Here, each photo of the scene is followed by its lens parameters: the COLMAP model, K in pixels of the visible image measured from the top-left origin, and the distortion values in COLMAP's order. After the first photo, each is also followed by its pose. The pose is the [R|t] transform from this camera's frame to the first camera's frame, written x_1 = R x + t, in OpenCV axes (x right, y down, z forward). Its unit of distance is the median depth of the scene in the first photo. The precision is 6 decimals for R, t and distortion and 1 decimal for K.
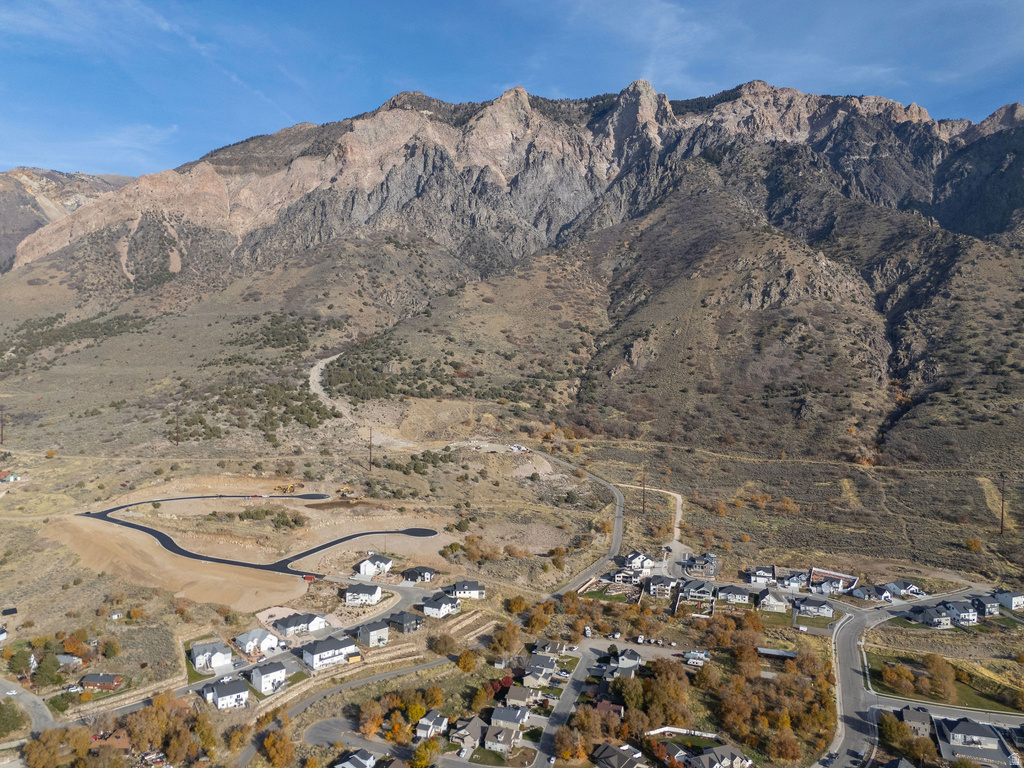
lens RADIAL K [[736.5, 0, 512.0], [0, 736.5, 384.0], [0, 0, 1]] dist [0.066129, -0.057104]
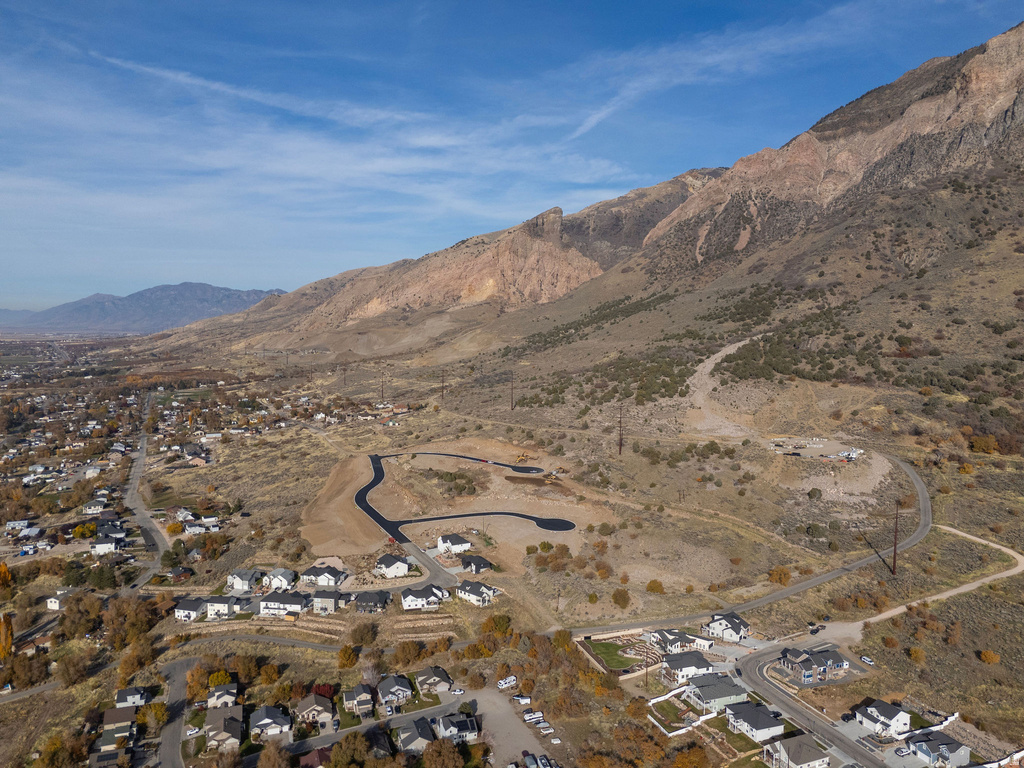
lens RADIAL K [[736.5, 0, 512.0], [0, 736.5, 384.0], [0, 0, 1]] dist [0.066129, -0.057104]
pose [[0.636906, 0.051219, -0.769239, 0.131303], [-0.027366, 0.998664, 0.043837, -0.001842], [0.770456, -0.006869, 0.637456, 0.098619]]
